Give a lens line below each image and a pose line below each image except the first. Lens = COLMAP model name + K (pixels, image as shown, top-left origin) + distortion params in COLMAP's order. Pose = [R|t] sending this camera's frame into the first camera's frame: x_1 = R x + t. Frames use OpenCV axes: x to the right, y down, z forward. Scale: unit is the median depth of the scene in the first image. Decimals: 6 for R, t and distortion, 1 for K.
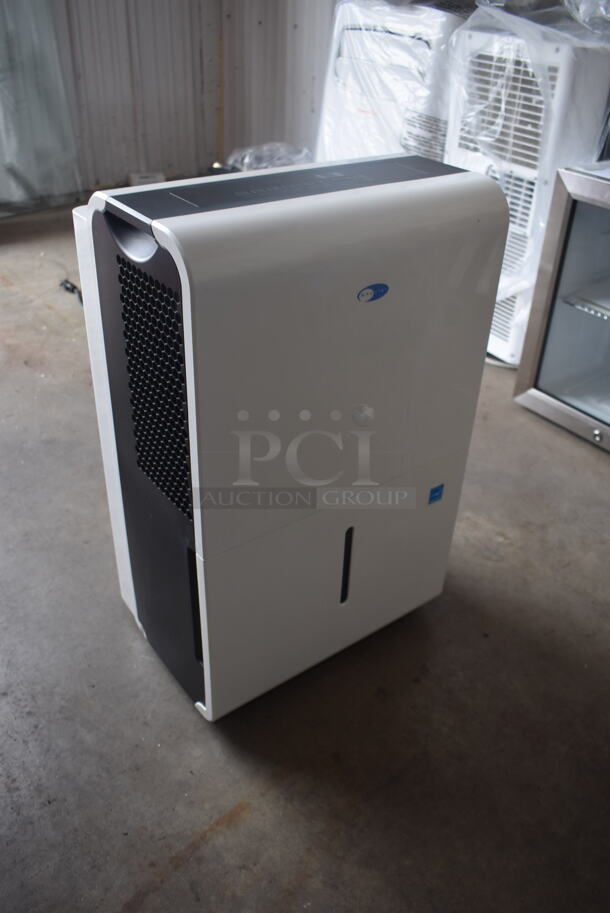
lens RADIAL K [[763.7, 0, 309.5], [0, 763.7, 457.7], [0, 0, 1]] dist [-0.092581, -0.002221]
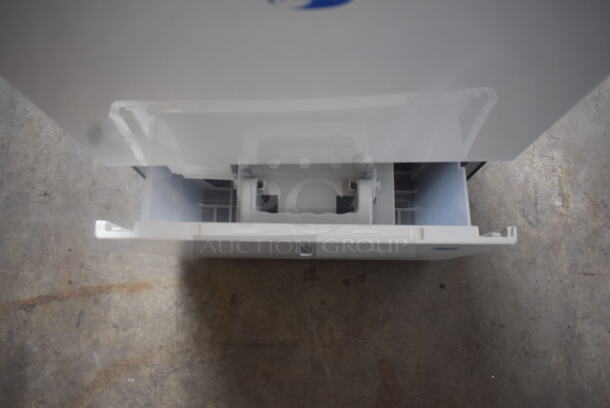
lens RADIAL K [[510.3, 0, 305.0], [0, 510.3, 204.0], [0, 0, 1]] dist [-0.092581, -0.002221]
pose [[0.767823, 0.608355, -0.200877, 0.205241], [-0.327007, 0.641775, 0.693679, -0.308039], [0.550922, -0.466935, 0.691706, 0.616930]]
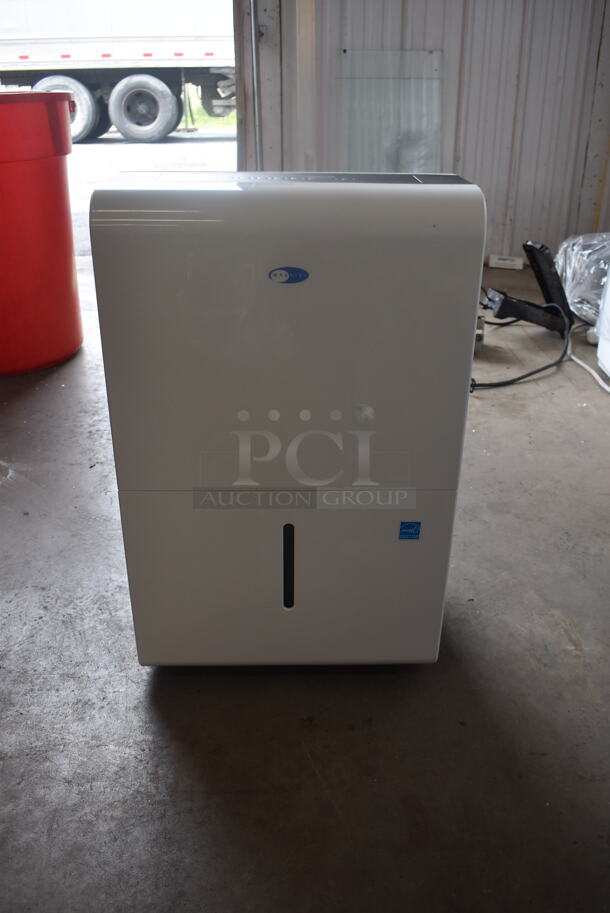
lens RADIAL K [[763.7, 0, 309.5], [0, 763.7, 457.7], [0, 0, 1]] dist [-0.092581, -0.002221]
pose [[0.815803, 0.233292, -0.529188, 0.602687], [-0.302628, 0.951956, -0.046865, 0.049497], [0.492830, 0.198380, 0.847209, 0.160816]]
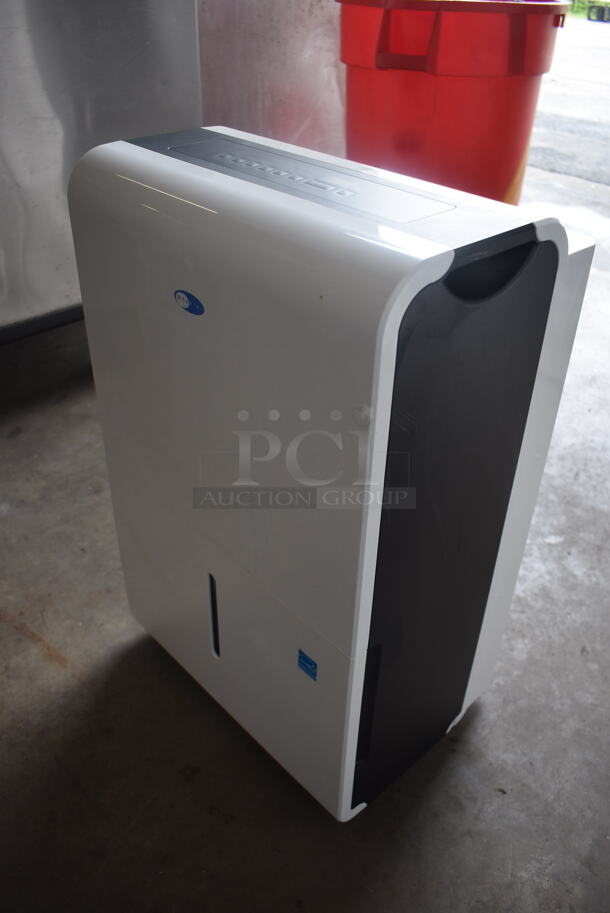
lens RADIAL K [[763.7, 0, 309.5], [0, 763.7, 457.7], [0, 0, 1]] dist [-0.092581, -0.002221]
pose [[0.105232, 0.536331, -0.837422, 0.732614], [-0.565369, 0.725031, 0.393304, -0.414189], [0.818098, 0.432064, 0.379522, 0.737835]]
